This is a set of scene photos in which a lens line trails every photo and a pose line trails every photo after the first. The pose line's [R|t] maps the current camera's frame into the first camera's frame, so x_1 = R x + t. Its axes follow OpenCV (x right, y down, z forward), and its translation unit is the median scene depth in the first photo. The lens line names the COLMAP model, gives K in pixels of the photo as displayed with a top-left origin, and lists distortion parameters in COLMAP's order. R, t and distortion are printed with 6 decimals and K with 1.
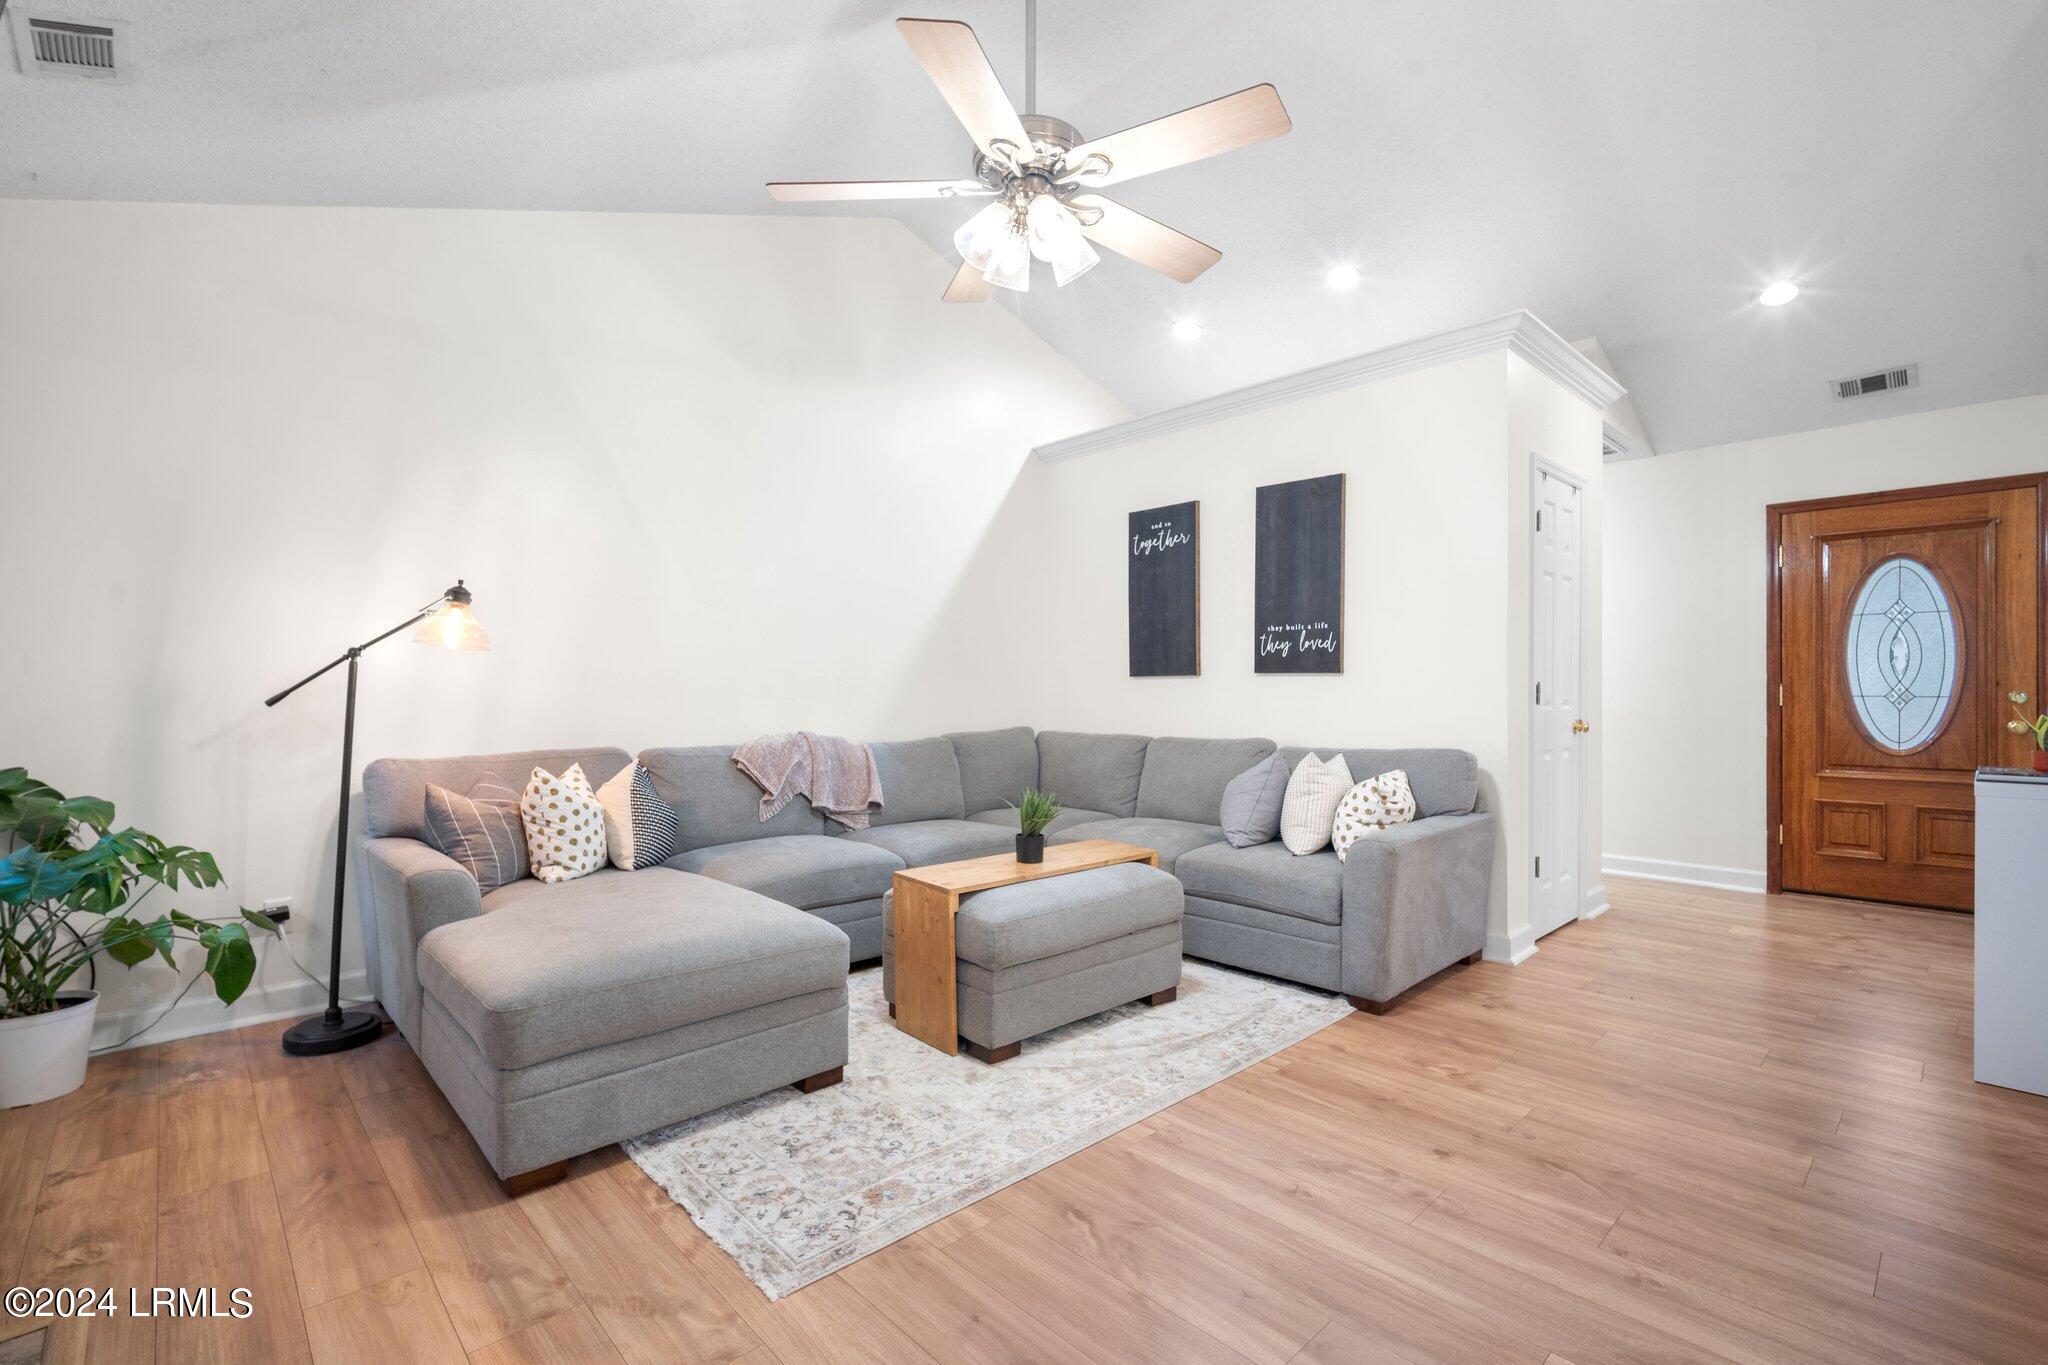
lens RADIAL K [[907.1, 0, 1017.2], [0, 907.1, 704.6], [0, 0, 1]] dist [-0.009841, 0.001576]
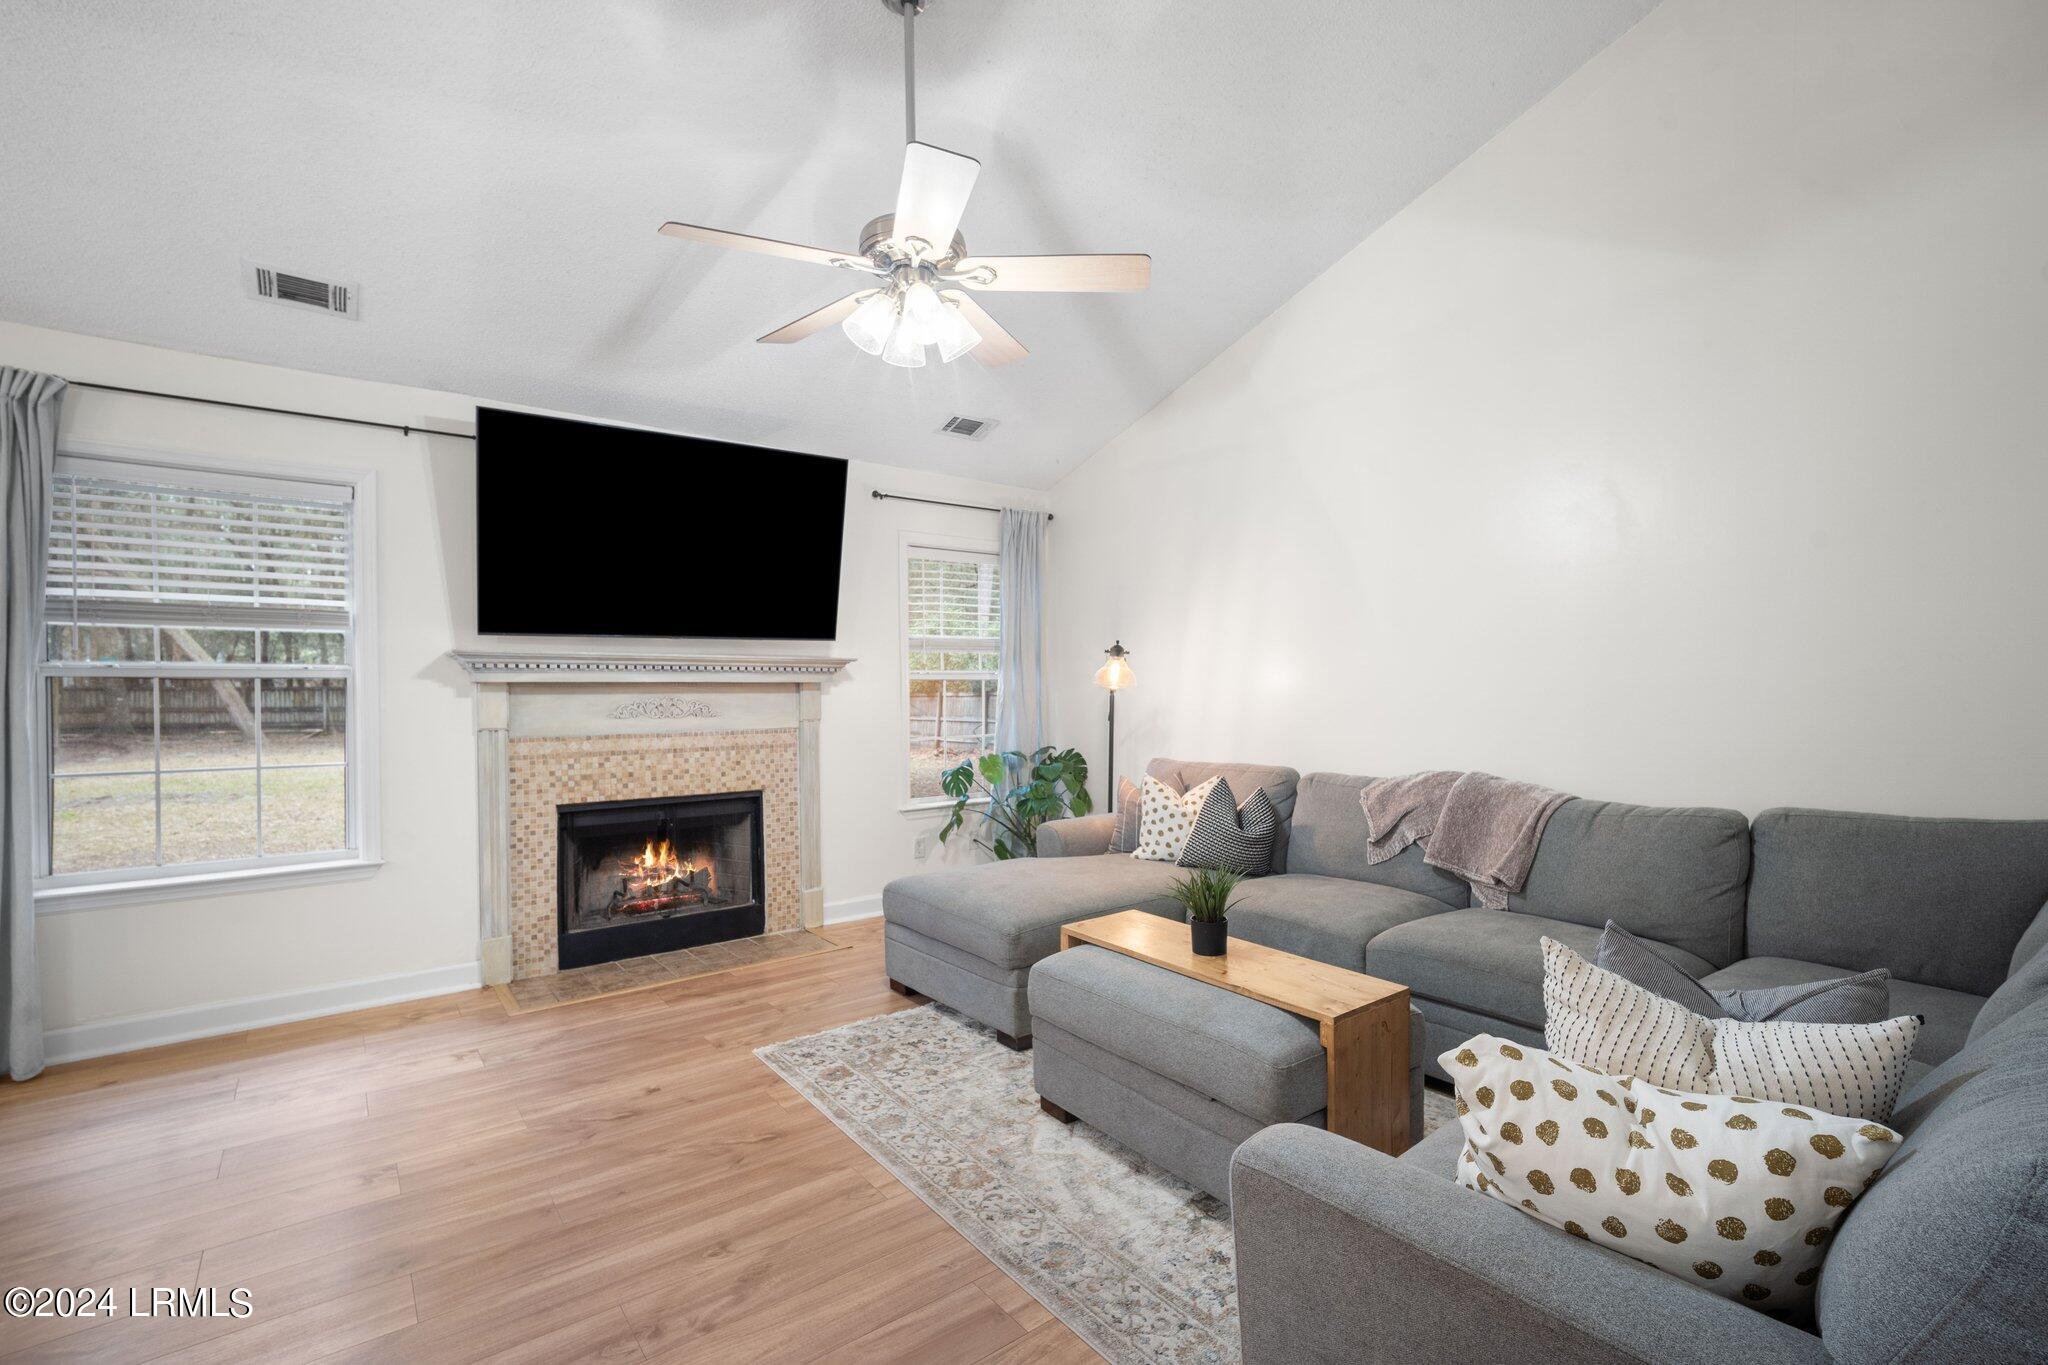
lens RADIAL K [[907.1, 0, 1030.6], [0, 907.1, 702.8], [0, 0, 1]] dist [-0.009841, 0.001576]
pose [[-0.087023, 0.016124, -0.996076, 0.838606], [-0.013904, 0.999752, 0.017398, -0.056981], [0.996109, 0.015364, -0.086777, 0.940319]]
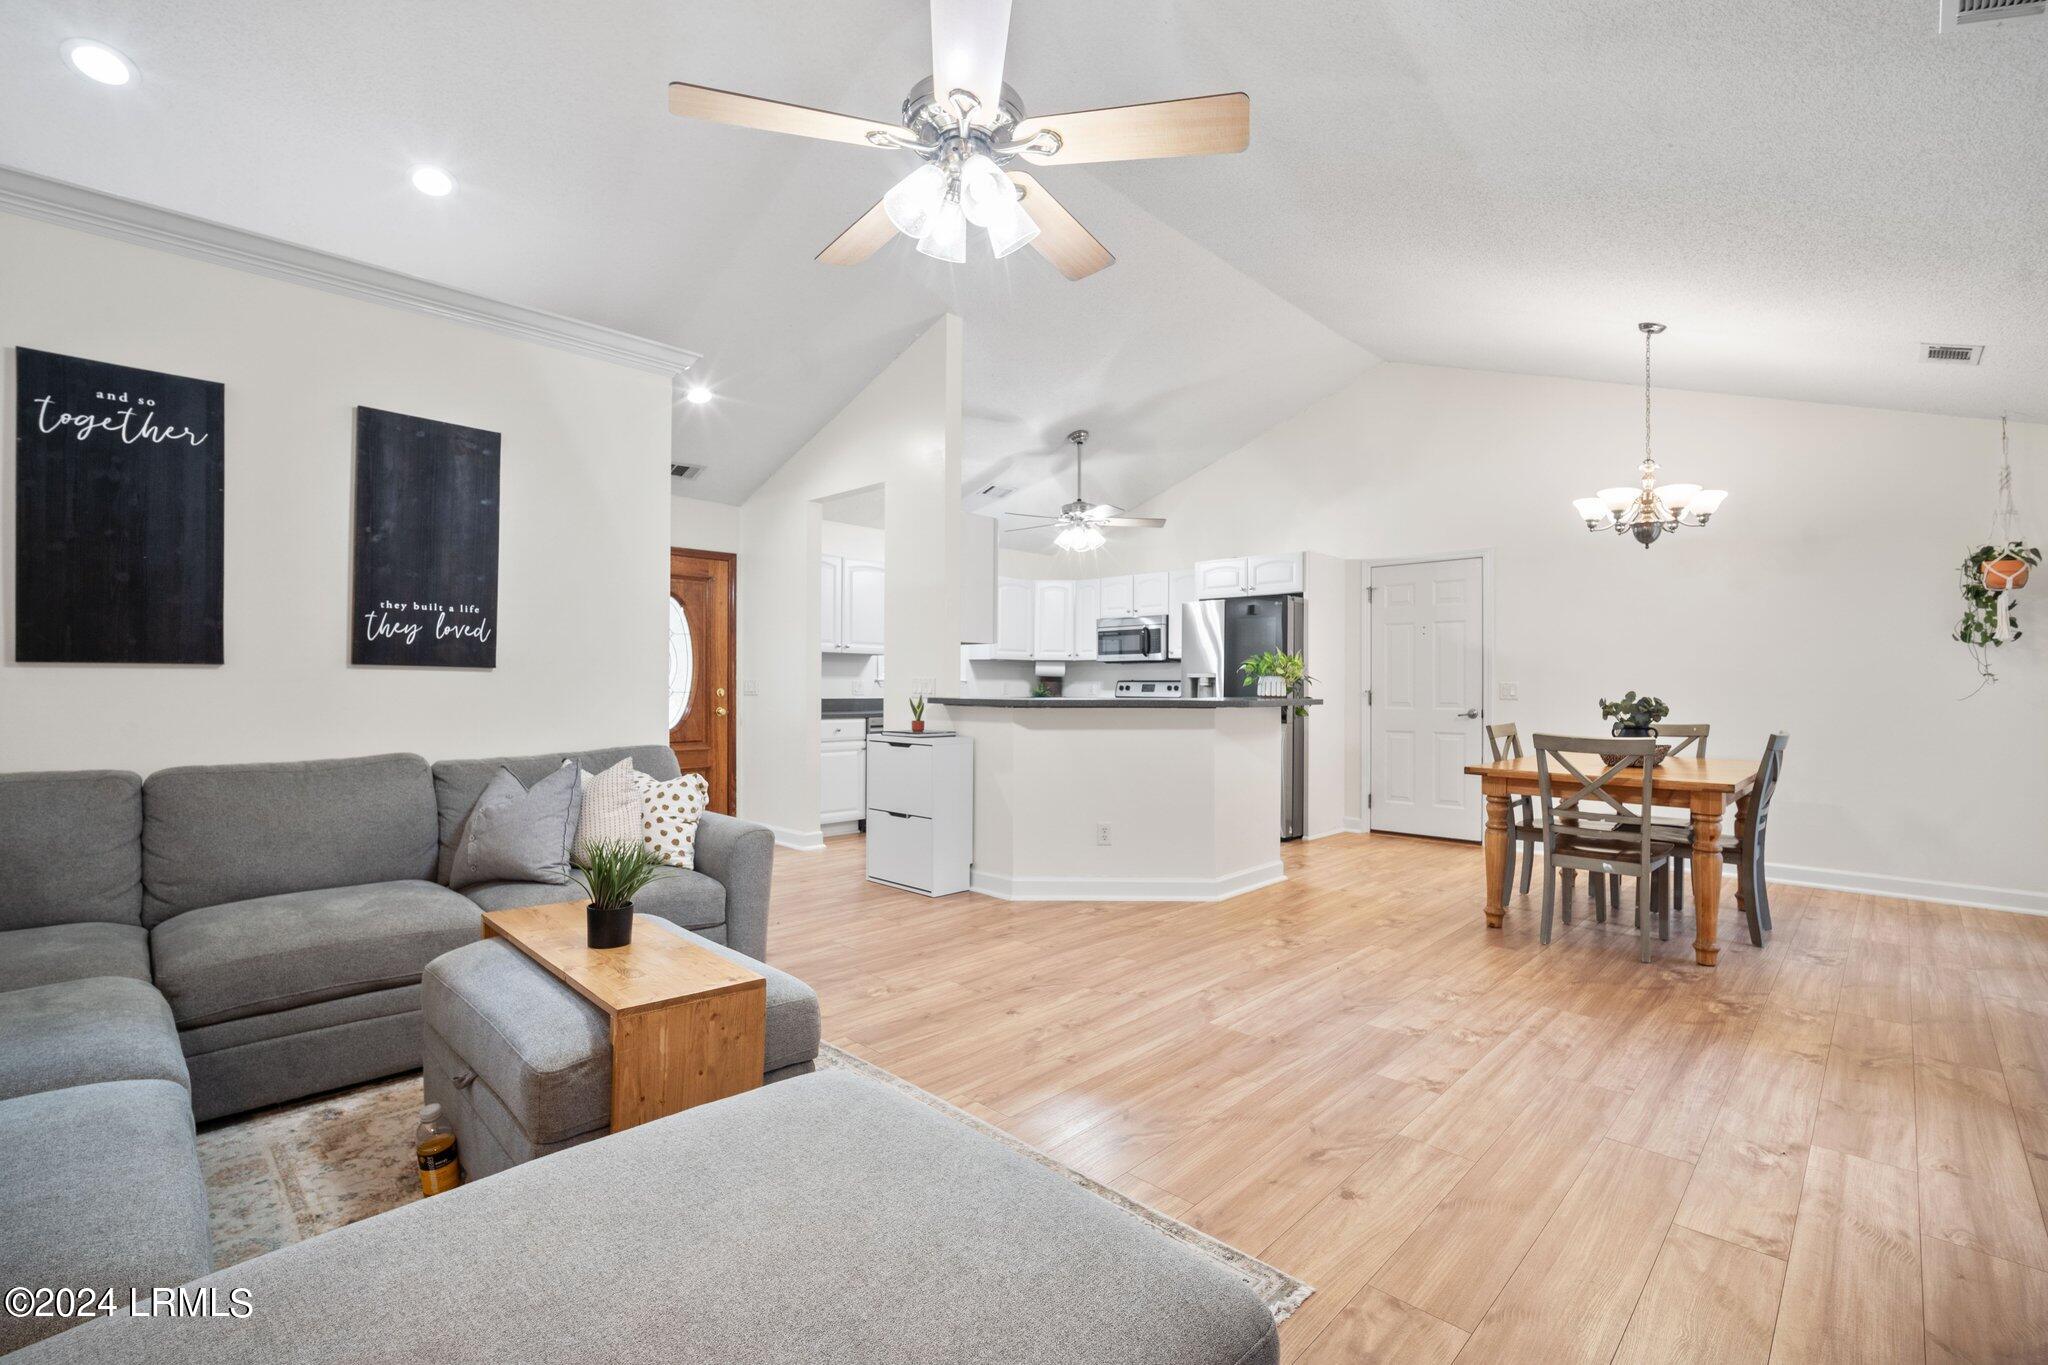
lens RADIAL K [[907.1, 0, 1031.6], [0, 907.1, 689.4], [0, 0, 1]] dist [-0.009841, 0.001576]
pose [[-0.052209, -0.001764, 0.998635, -0.694283], [0.013291, 0.999909, 0.002461, -0.014265], [-0.998548, 0.013401, -0.052181, 0.743200]]
